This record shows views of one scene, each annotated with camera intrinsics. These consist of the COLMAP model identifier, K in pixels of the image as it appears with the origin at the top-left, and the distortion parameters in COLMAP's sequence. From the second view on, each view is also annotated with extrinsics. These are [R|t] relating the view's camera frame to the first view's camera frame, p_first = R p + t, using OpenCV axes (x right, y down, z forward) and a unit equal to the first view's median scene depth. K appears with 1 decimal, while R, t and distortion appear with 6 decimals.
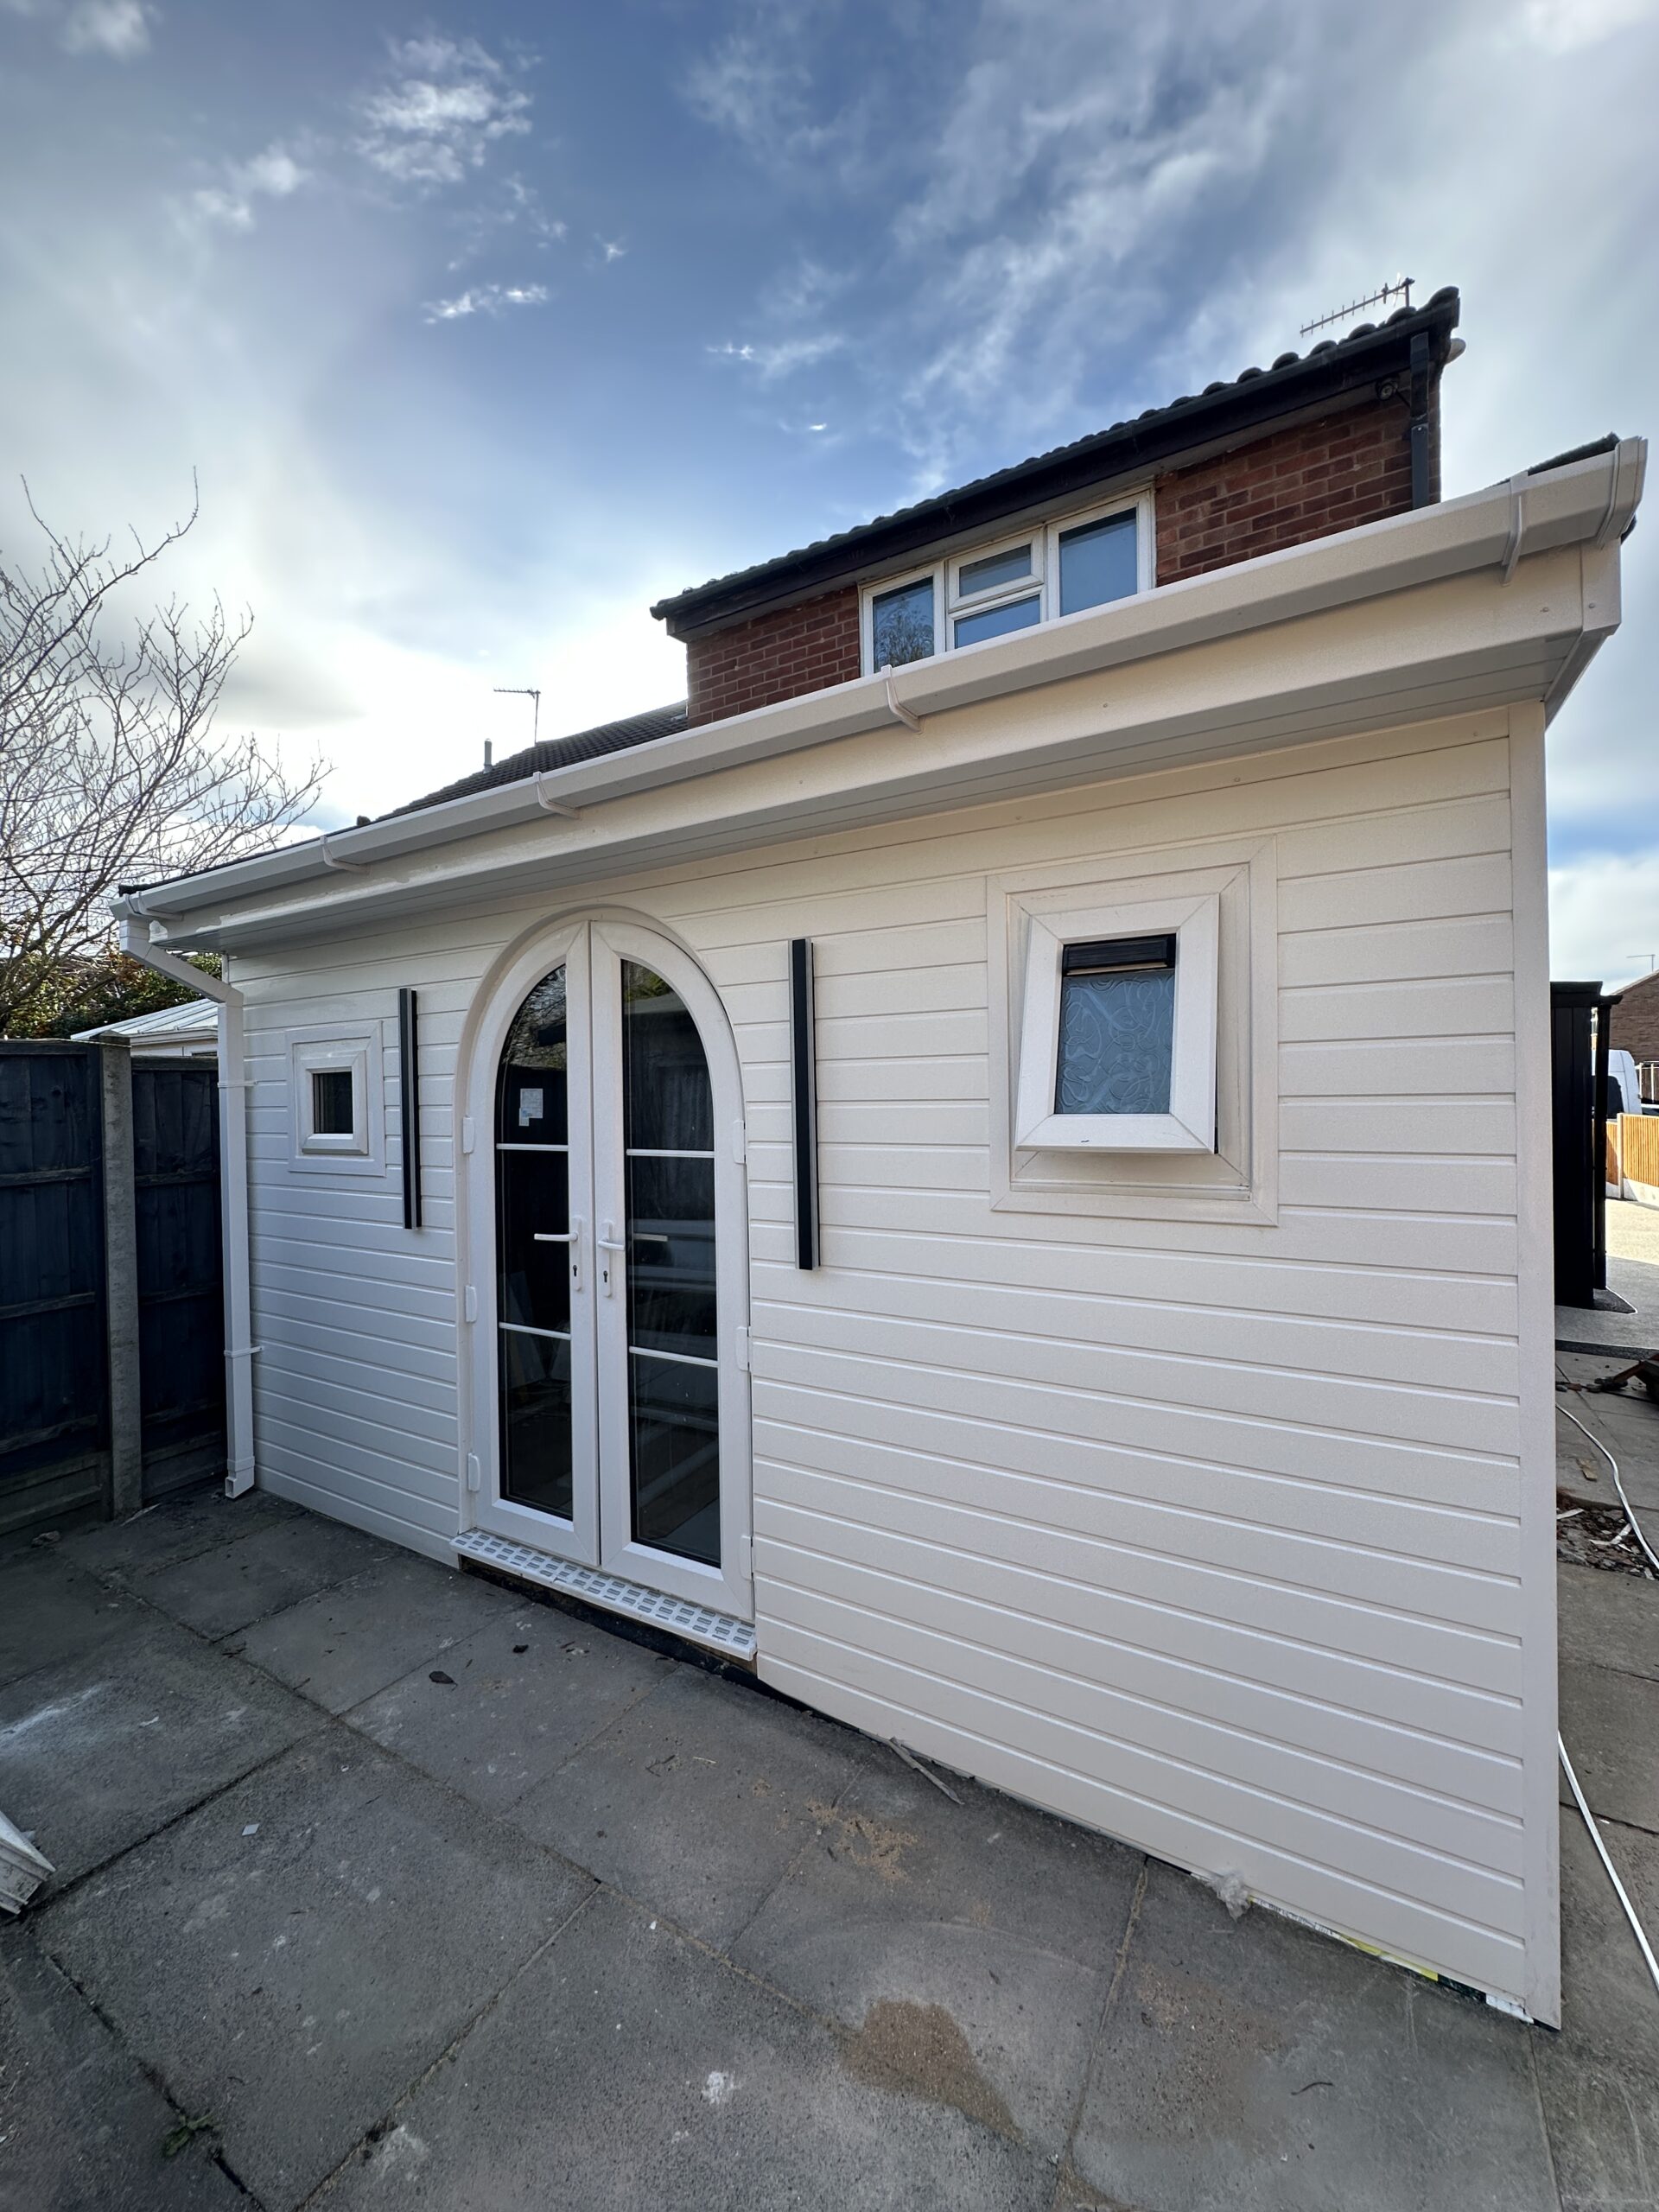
lens RADIAL K [[858.2, 0, 829.5], [0, 858.2, 1106.0], [0, 0, 1]] dist [0.000674, -0.000065]
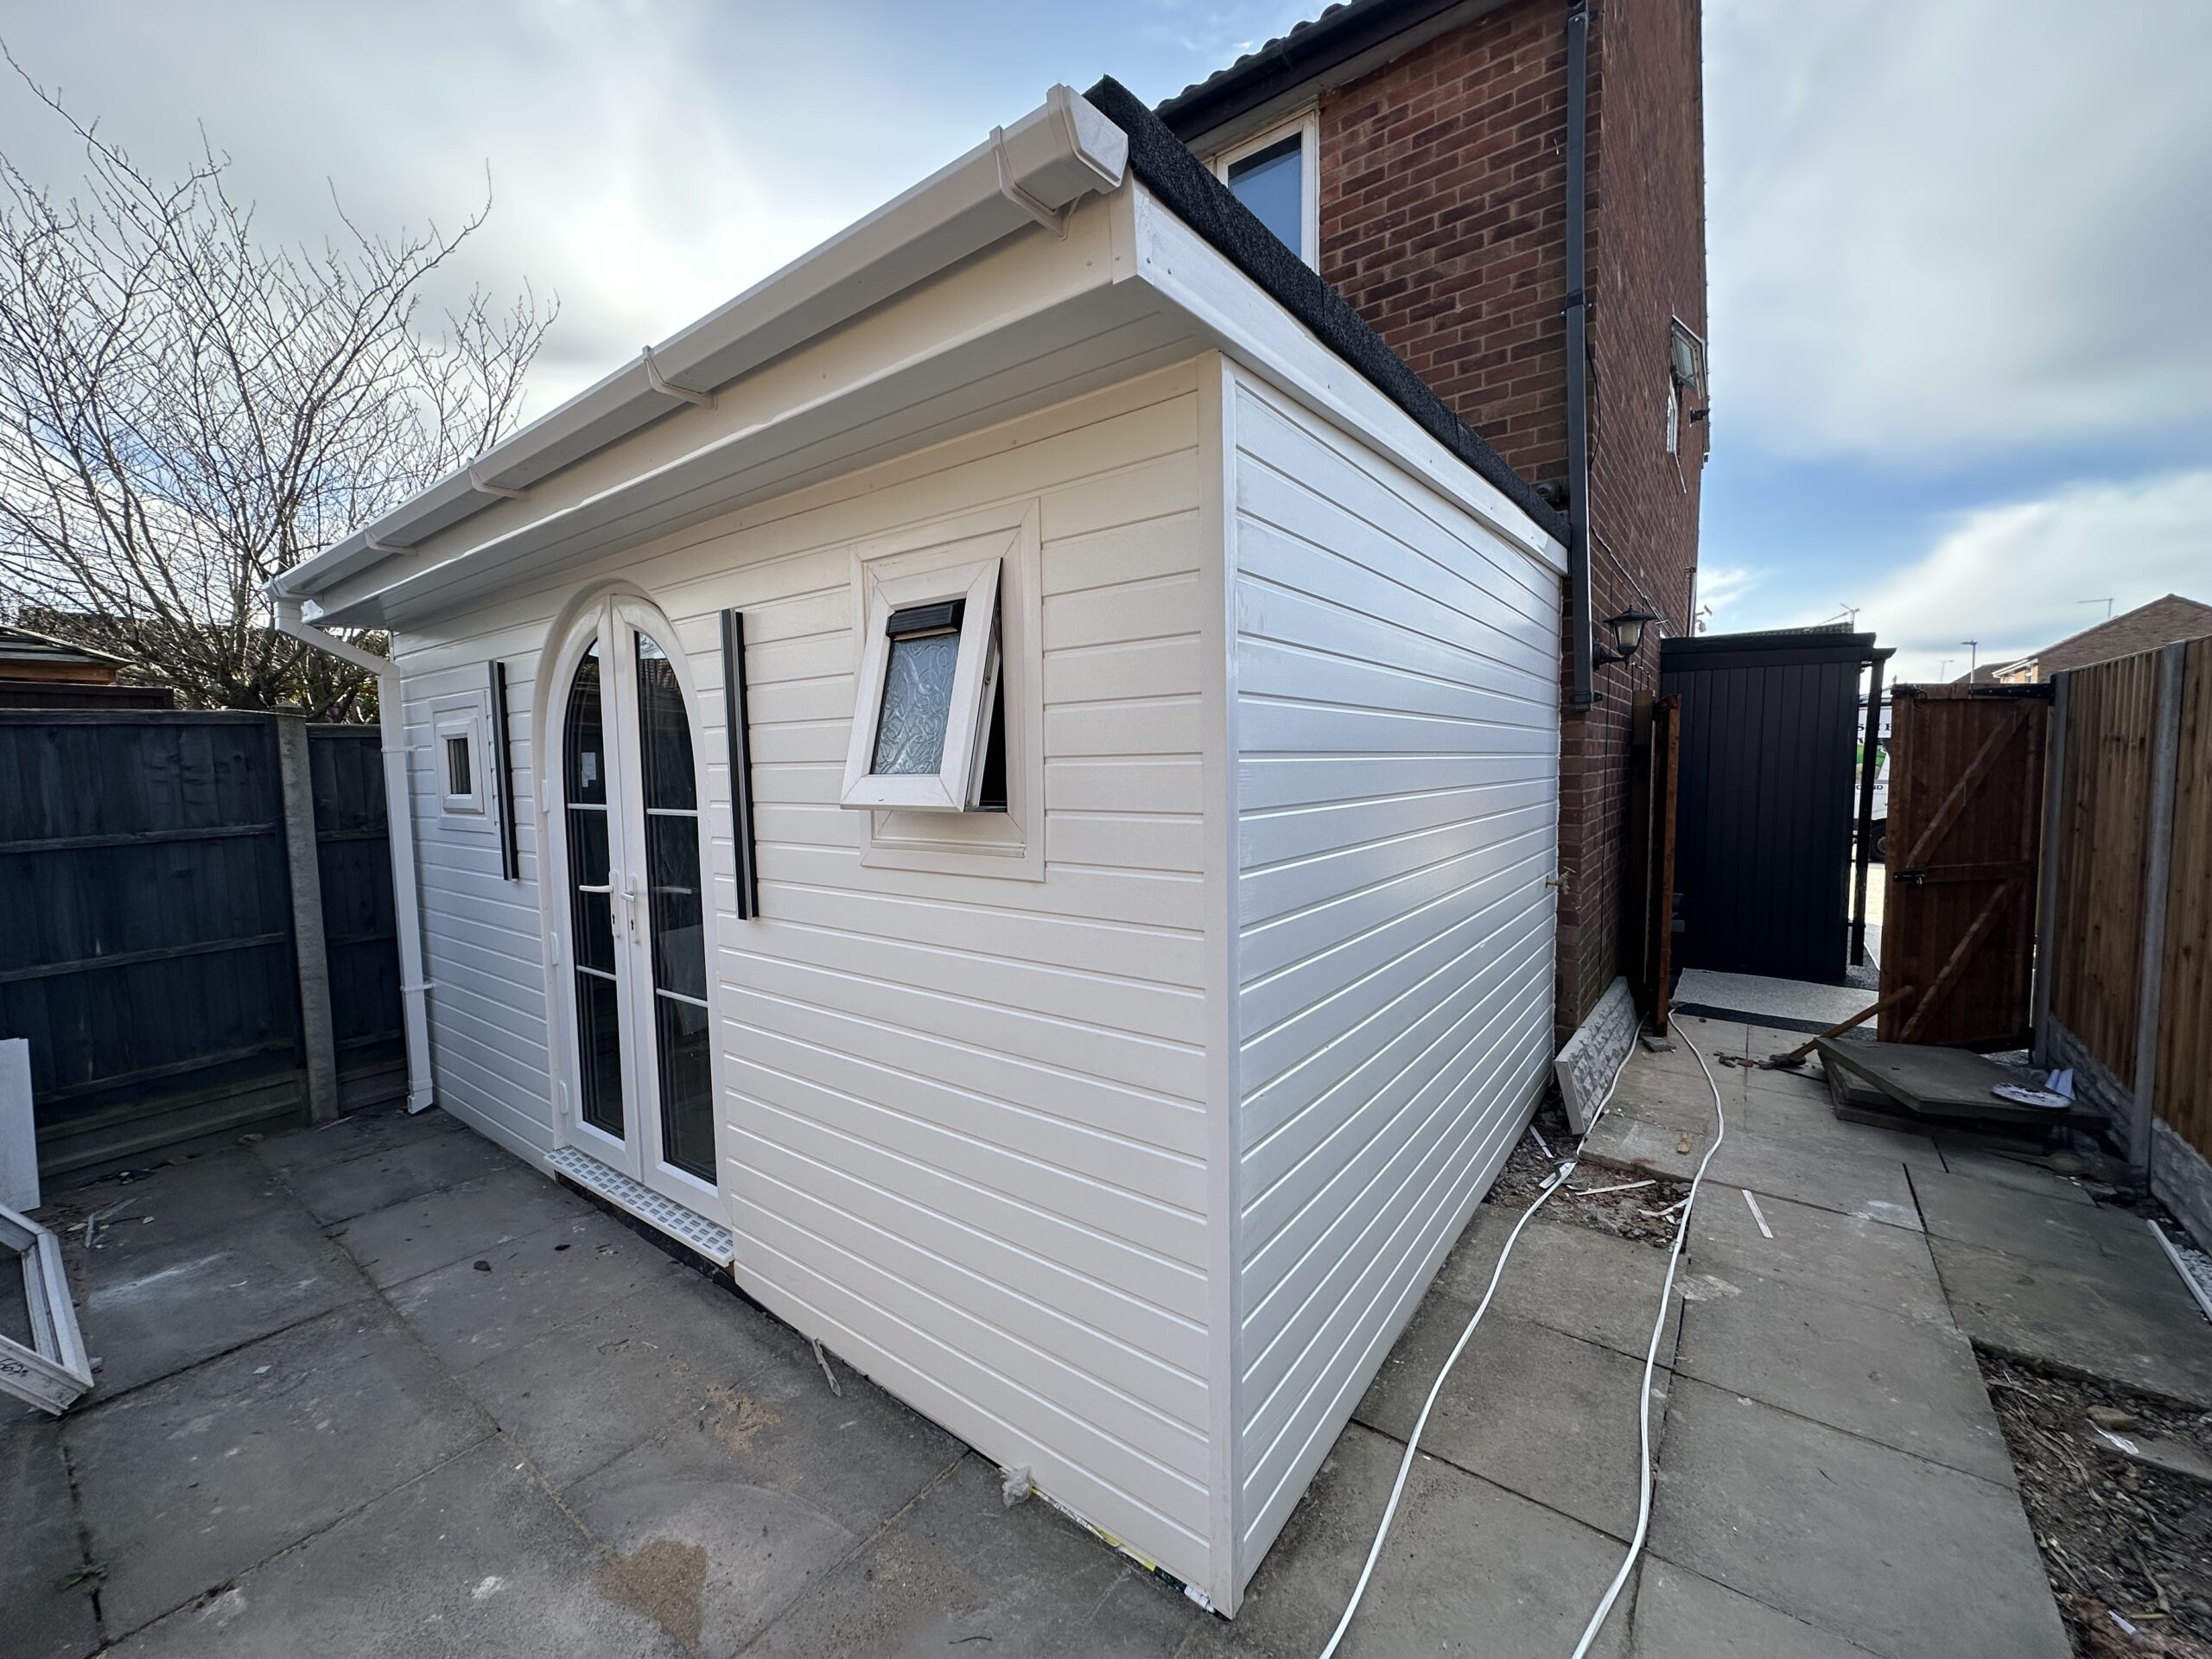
lens RADIAL K [[858.4, 0, 1106.0], [0, 858.4, 829.5], [0, 0, 1]] dist [-0.000261, 0.000151]
pose [[0.994424, 0.006476, -0.105255, 0.401928], [0.000662, 0.997709, 0.067643, 0.003578], [0.105452, -0.067336, 0.992142, -0.011956]]
